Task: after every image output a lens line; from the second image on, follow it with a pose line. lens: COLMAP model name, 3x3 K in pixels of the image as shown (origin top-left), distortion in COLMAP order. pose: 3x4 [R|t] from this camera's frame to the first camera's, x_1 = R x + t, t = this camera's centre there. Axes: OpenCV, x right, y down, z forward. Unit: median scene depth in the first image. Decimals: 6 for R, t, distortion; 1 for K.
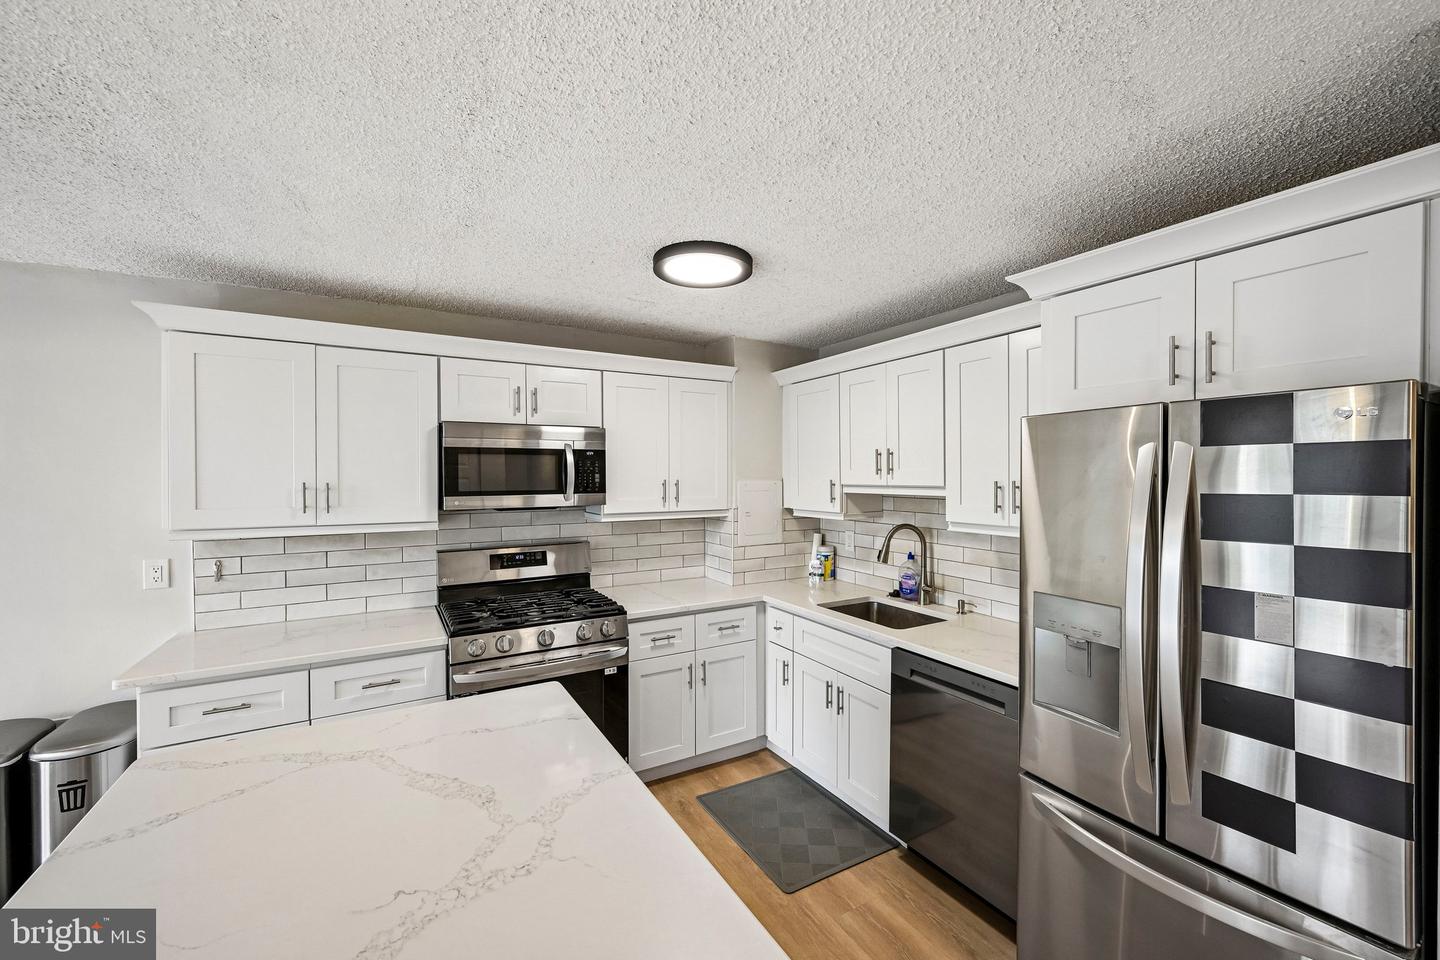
lens RADIAL K [[568.0, 0, 720.4], [0, 568.0, 480.0], [0, 0, 1]] dist [0.002165, 0.000887]
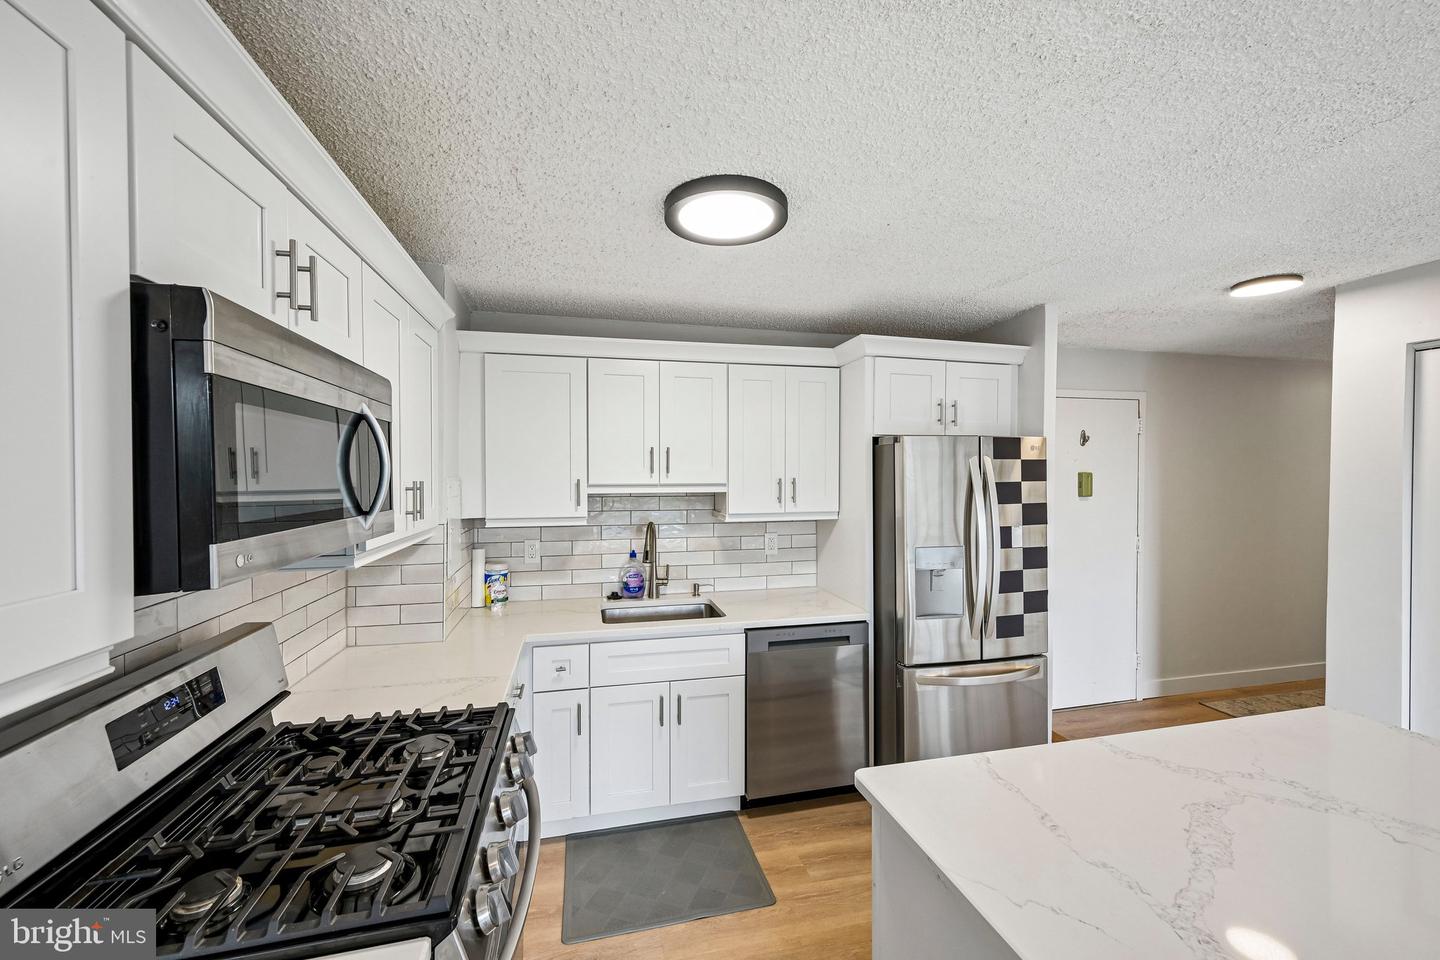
lens RADIAL K [[568.0, 0, 719.0], [0, 568.0, 479.9], [0, 0, 1]] dist [0.002165, 0.000887]
pose [[0.287929, -0.006058, 0.957633, -0.660378], [0.009200, 0.999951, 0.003560, -0.000160], [-0.957608, 0.007785, 0.287971, 0.637235]]
